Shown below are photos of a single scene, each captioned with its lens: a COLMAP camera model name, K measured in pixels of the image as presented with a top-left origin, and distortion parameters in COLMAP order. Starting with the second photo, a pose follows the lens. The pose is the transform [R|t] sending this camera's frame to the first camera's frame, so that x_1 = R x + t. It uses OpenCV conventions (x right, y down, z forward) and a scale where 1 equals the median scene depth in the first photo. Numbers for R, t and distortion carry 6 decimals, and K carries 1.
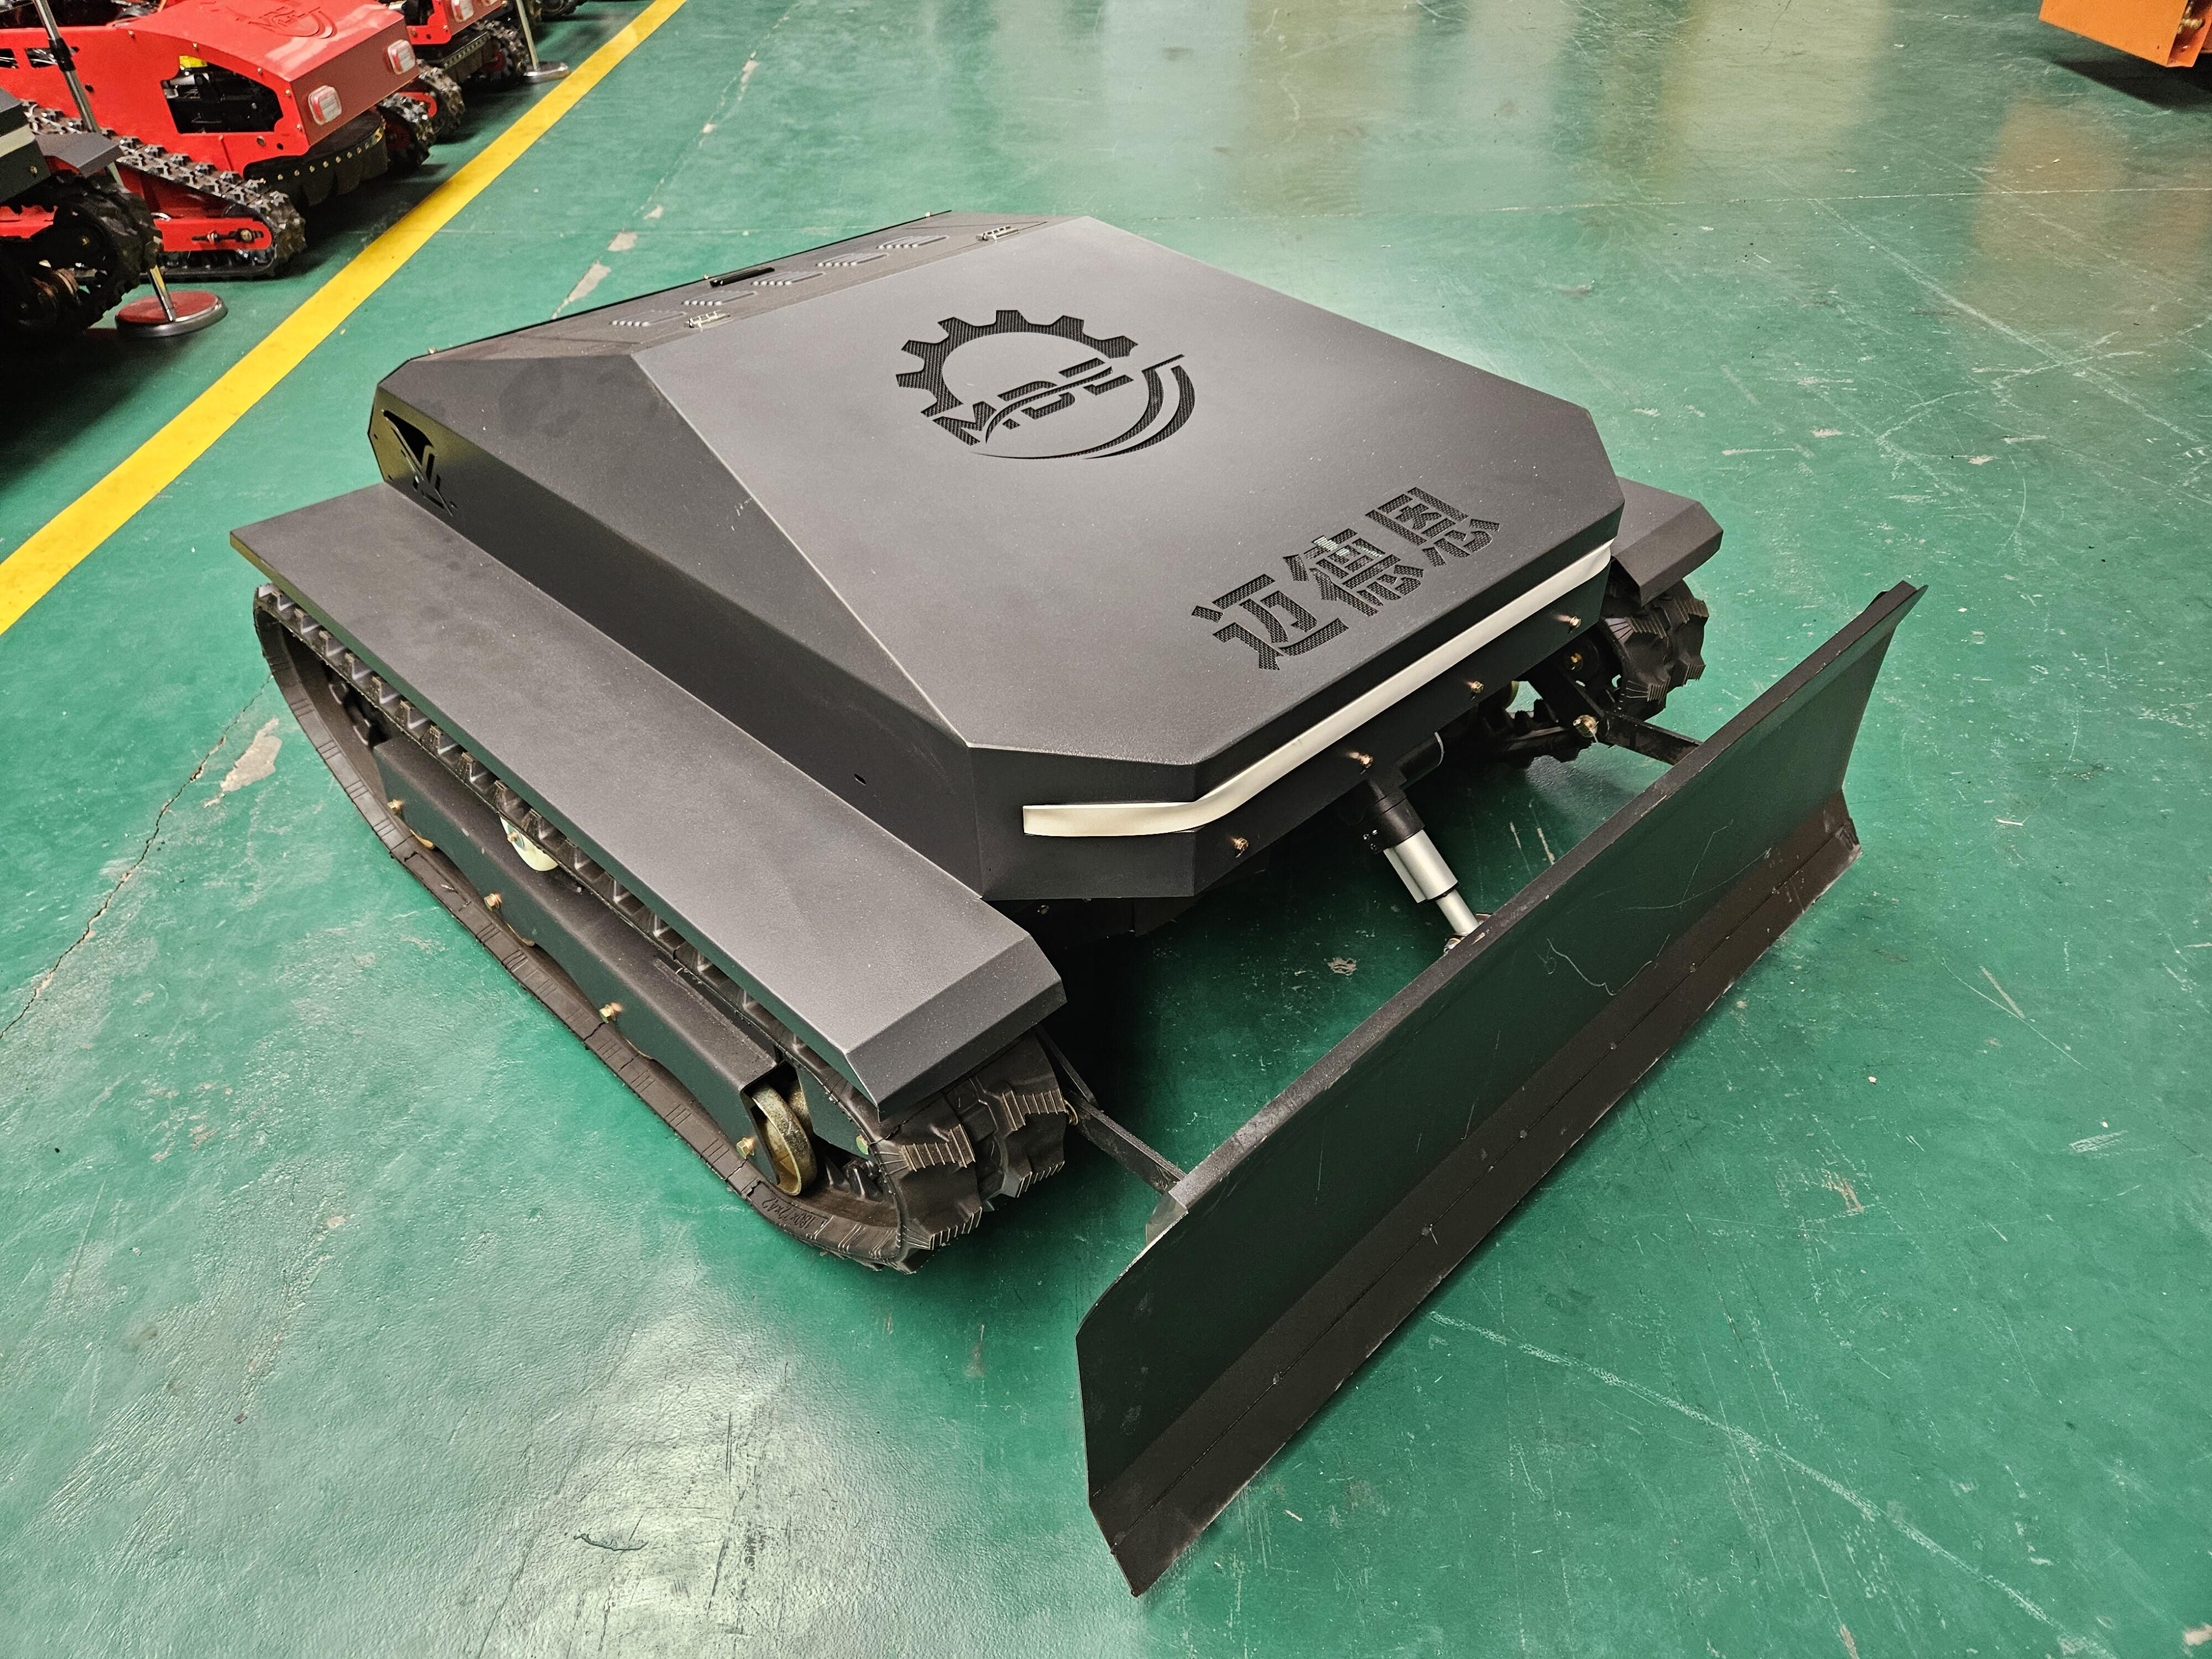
lens RADIAL K [[1473.1, 0, 1106.0], [0, 1473.1, 829.5], [0, 0, 1]] dist [0.062092, -0.045708]
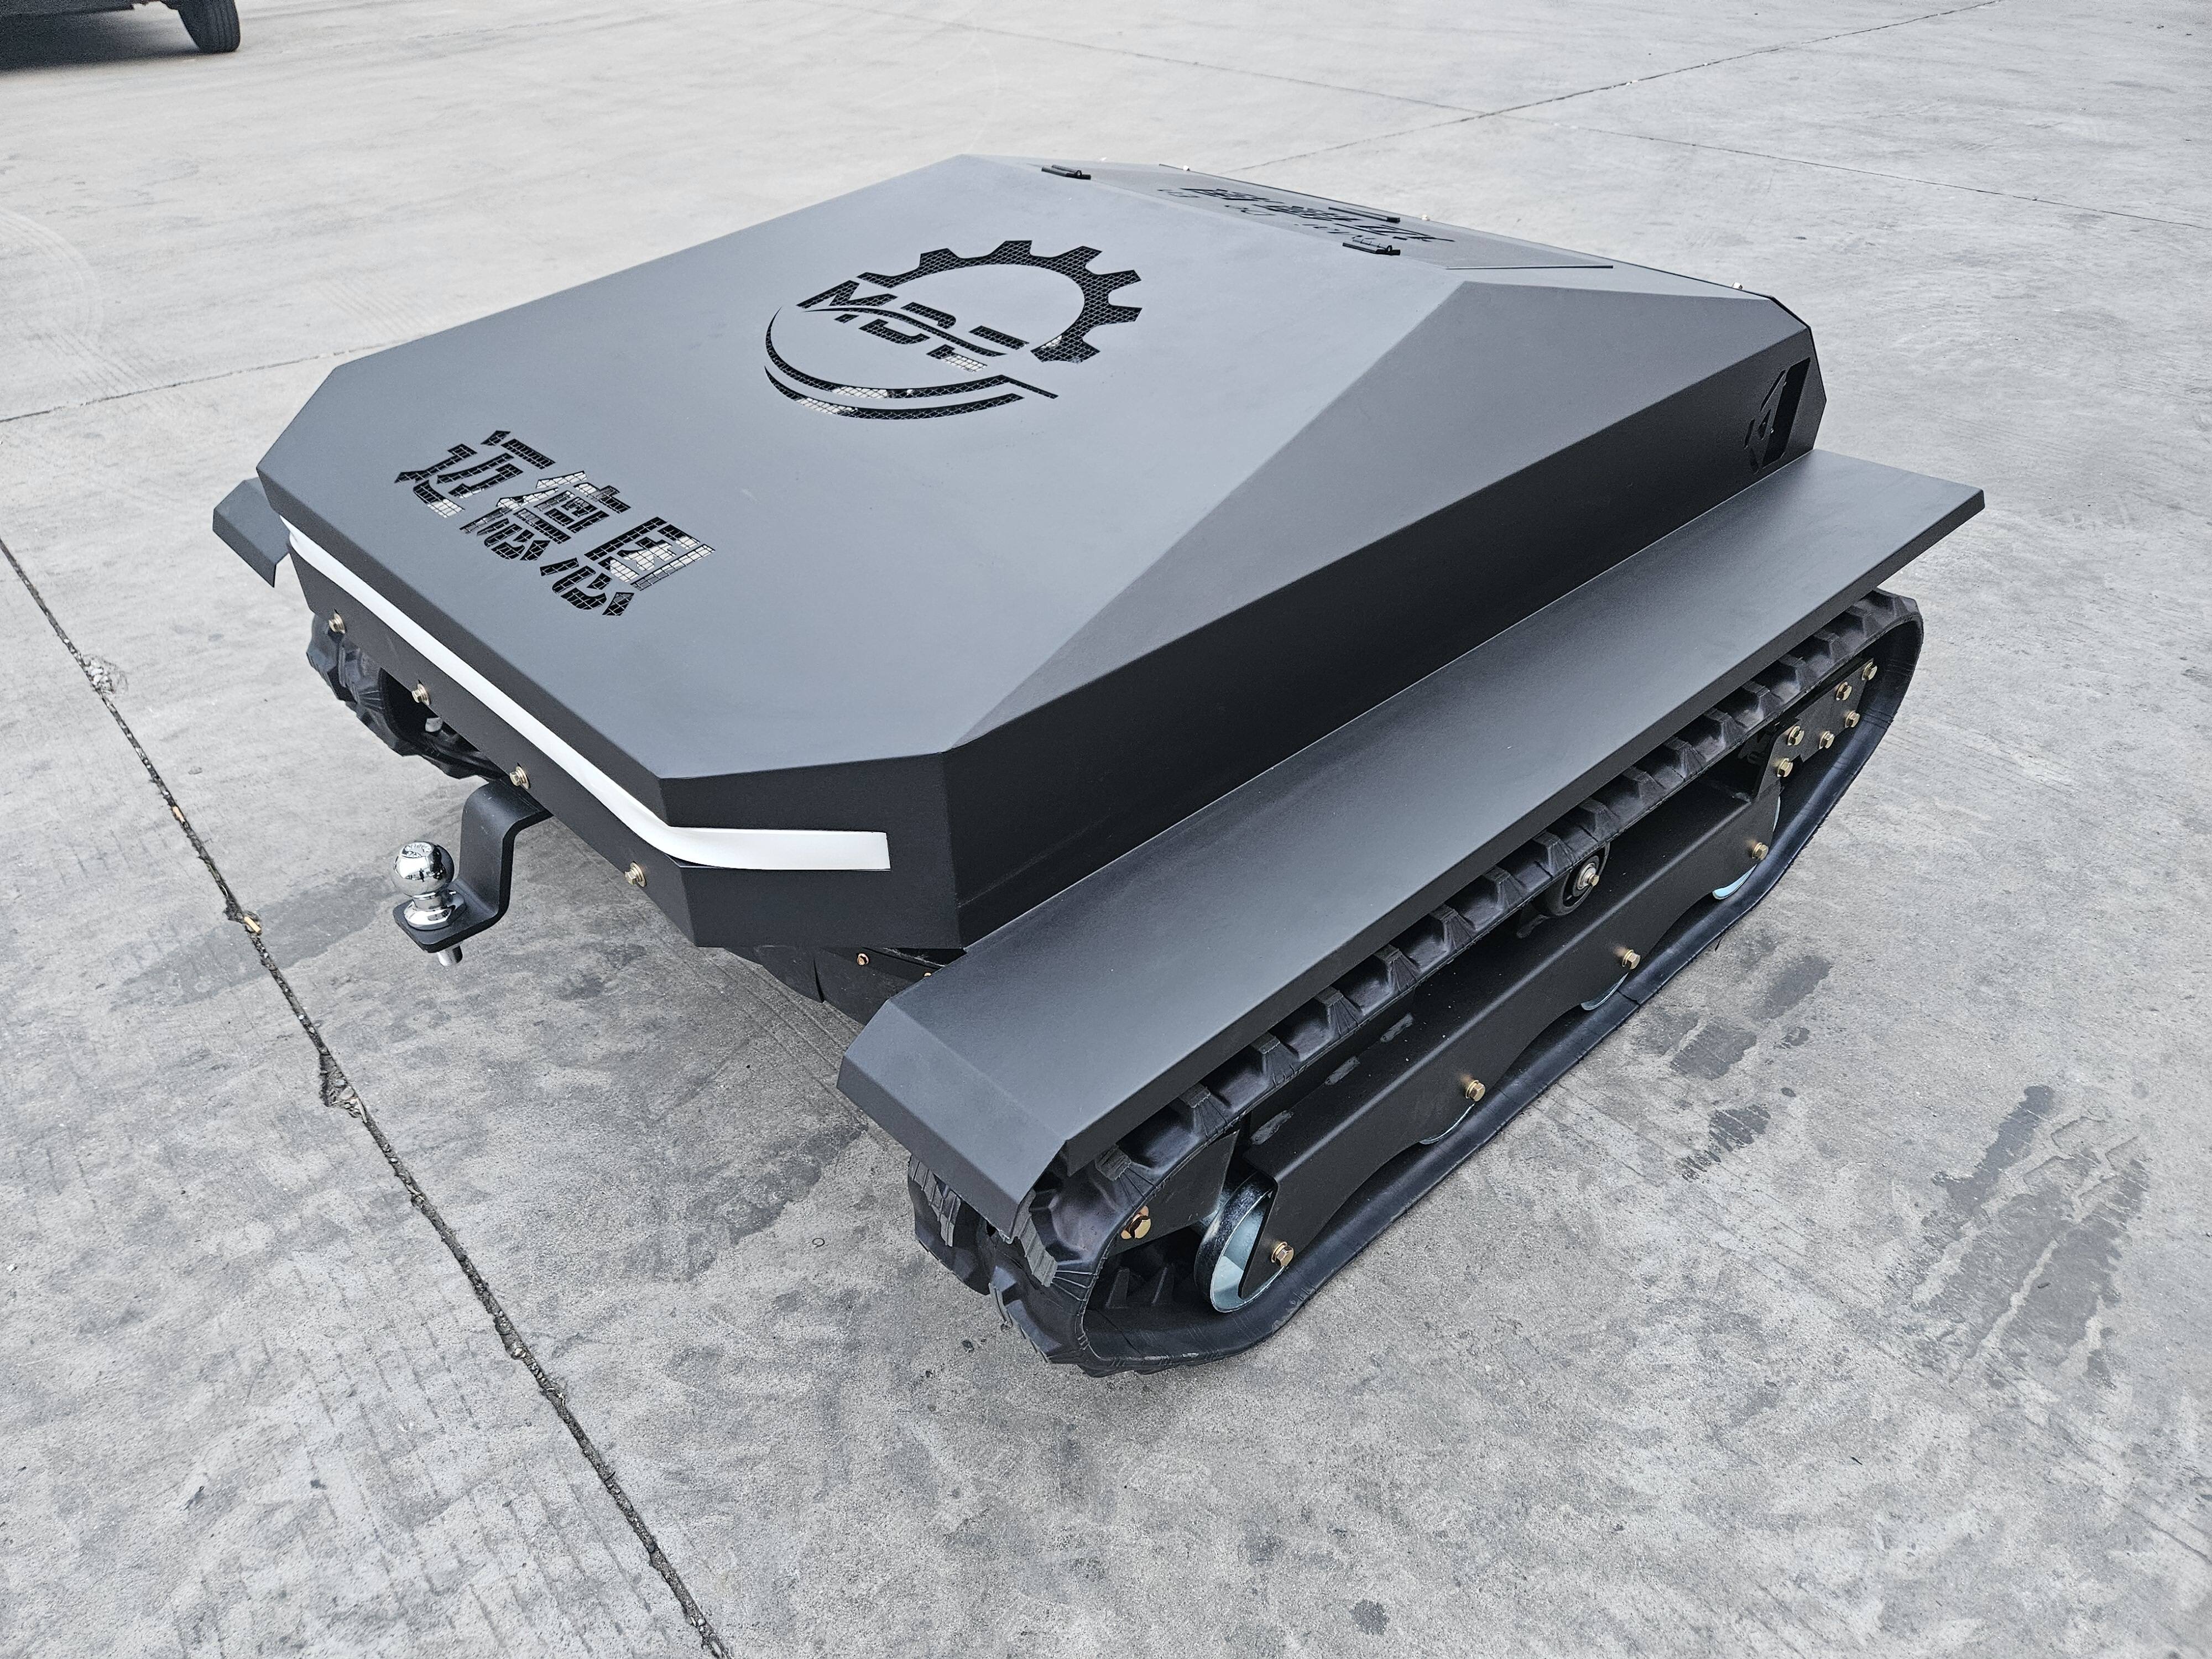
lens RADIAL K [[1473.1, 0, 1106.0], [0, 1473.1, 829.5], [0, 0, 1]] dist [0.062092, -0.045708]
pose [[-0.023747, 0.586882, -0.809324, 0.904280], [-0.628588, 0.620738, 0.468573, -0.629345], [0.777376, 0.519859, 0.354167, 0.992012]]
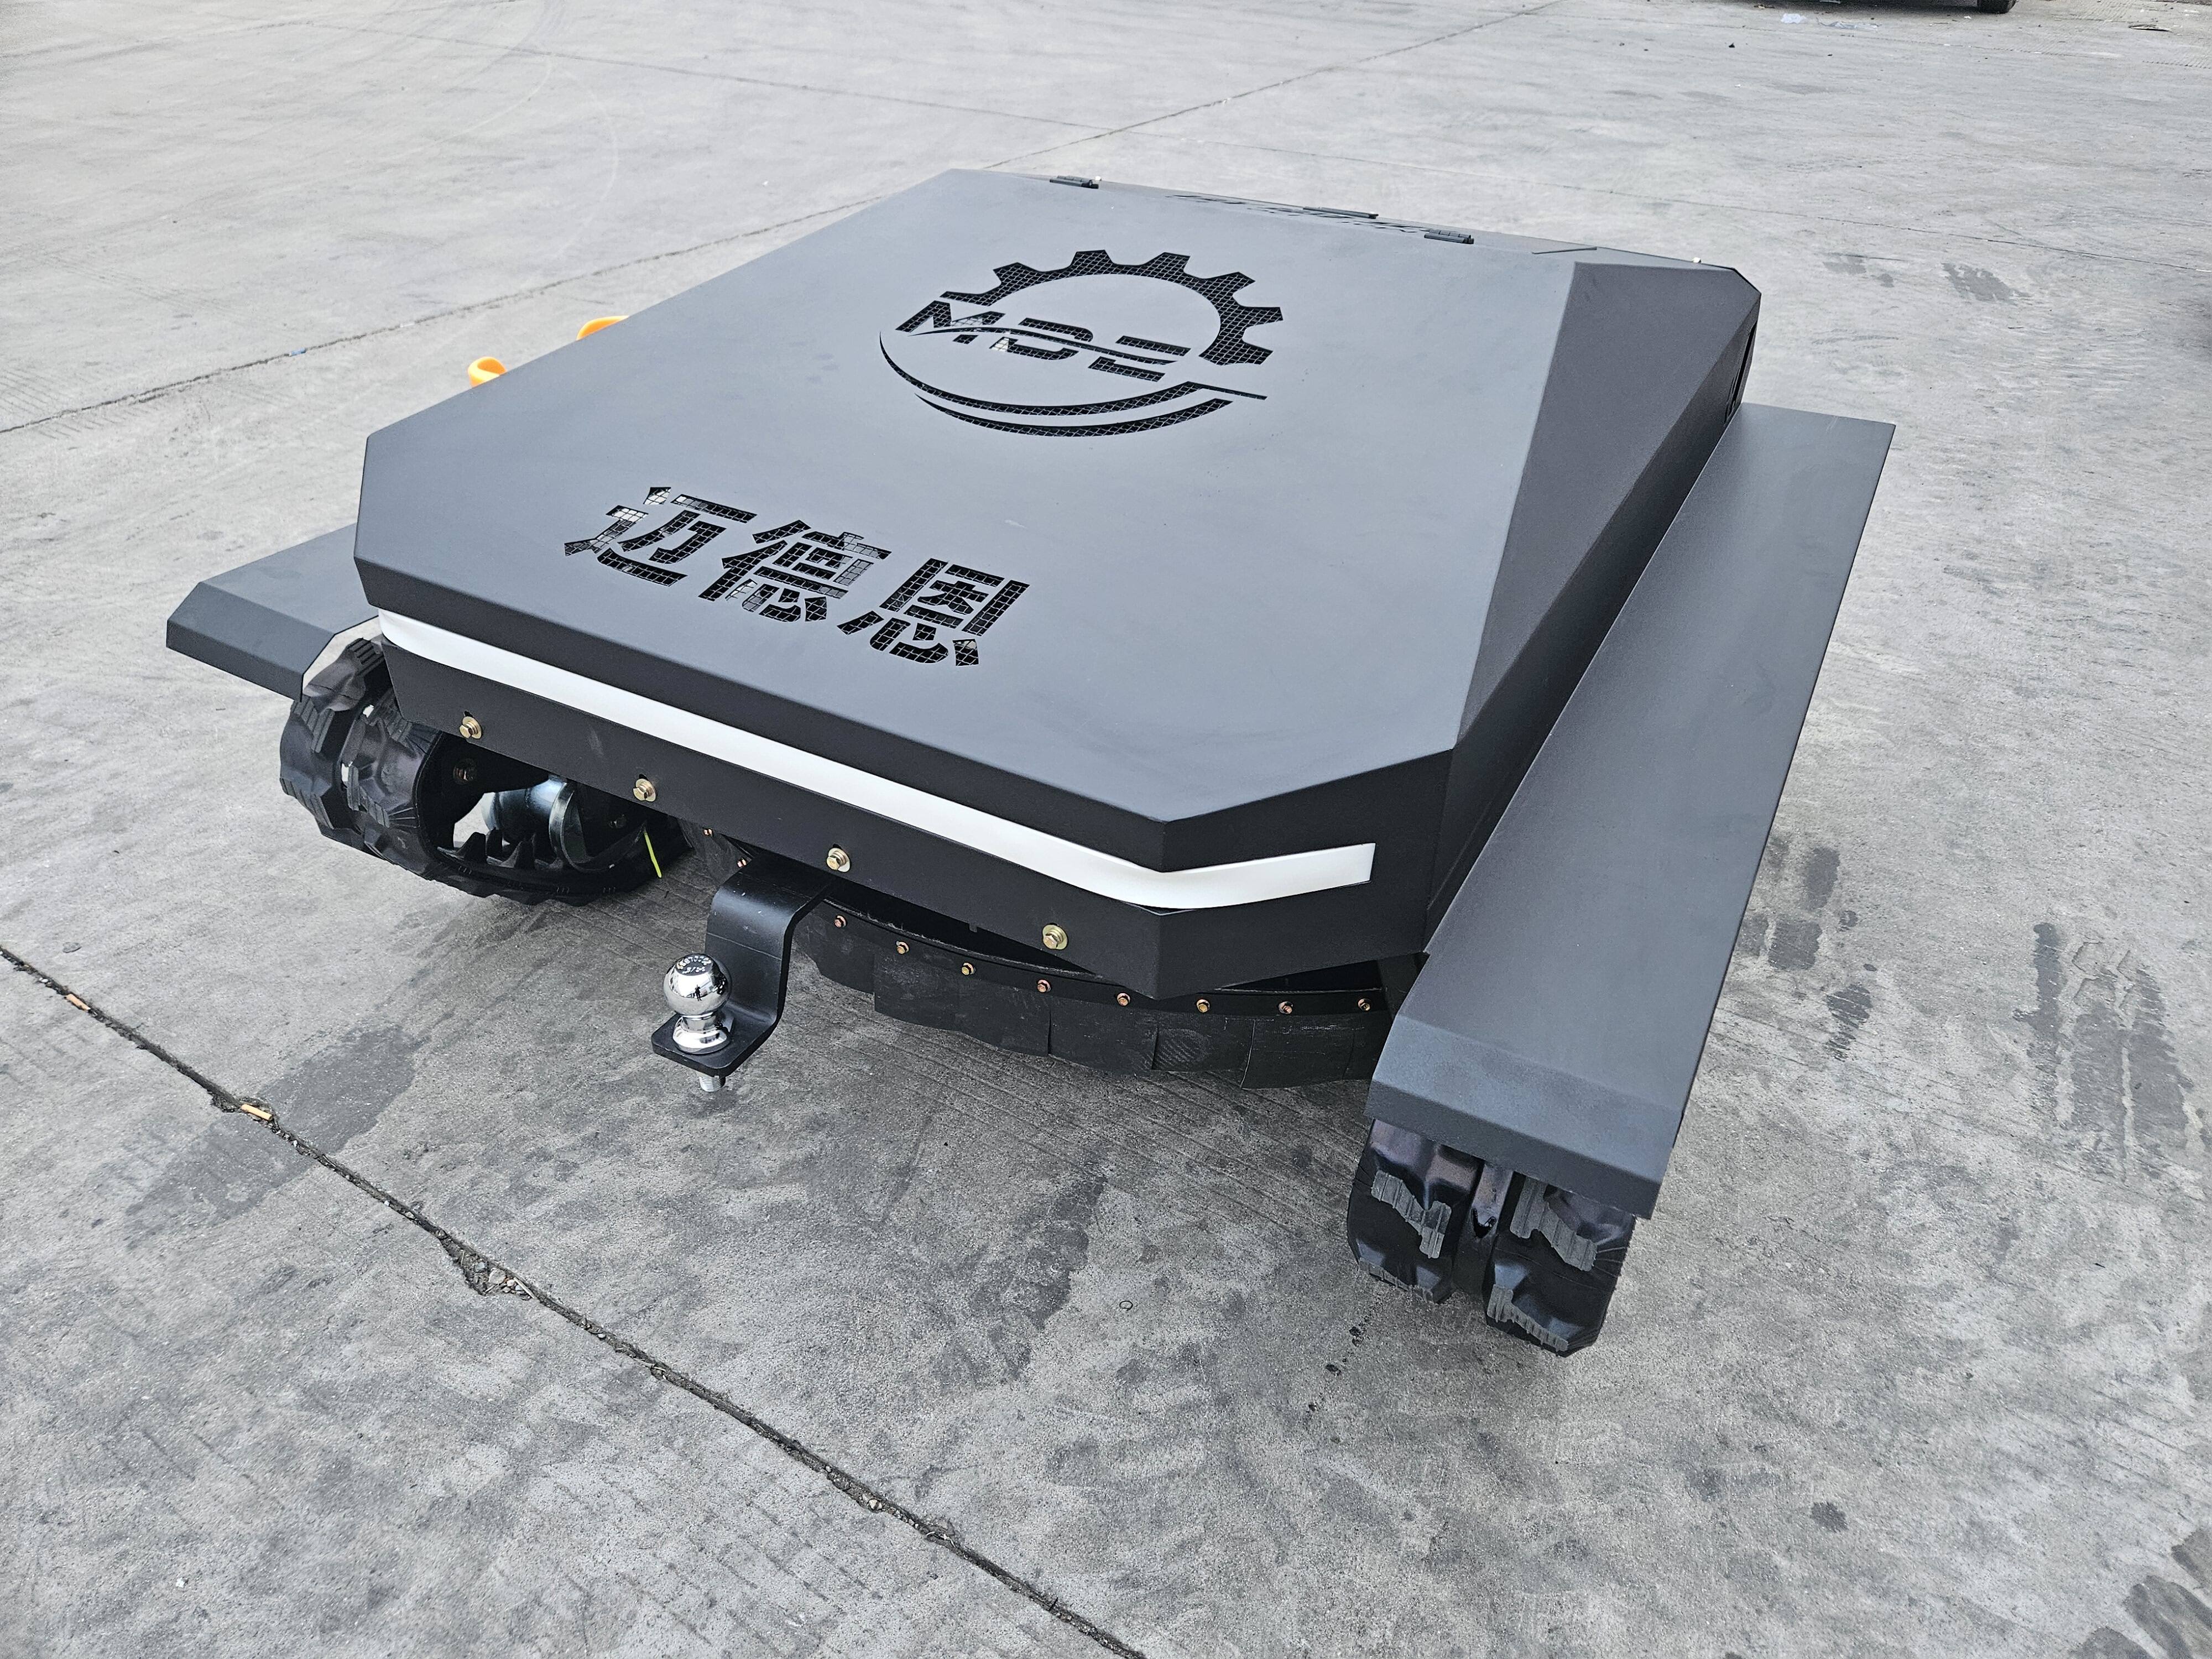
lens RADIAL K [[1470.1, 0, 1130.6], [0, 1470.1, 804.6], [0, 0, 1]] dist [0.062879, -0.047674]
pose [[0.290411, 0.544725, -0.786725, 0.837184], [-0.625651, 0.730170, 0.274614, -0.384197], [0.724032, 0.412464, 0.552857, 0.720014]]
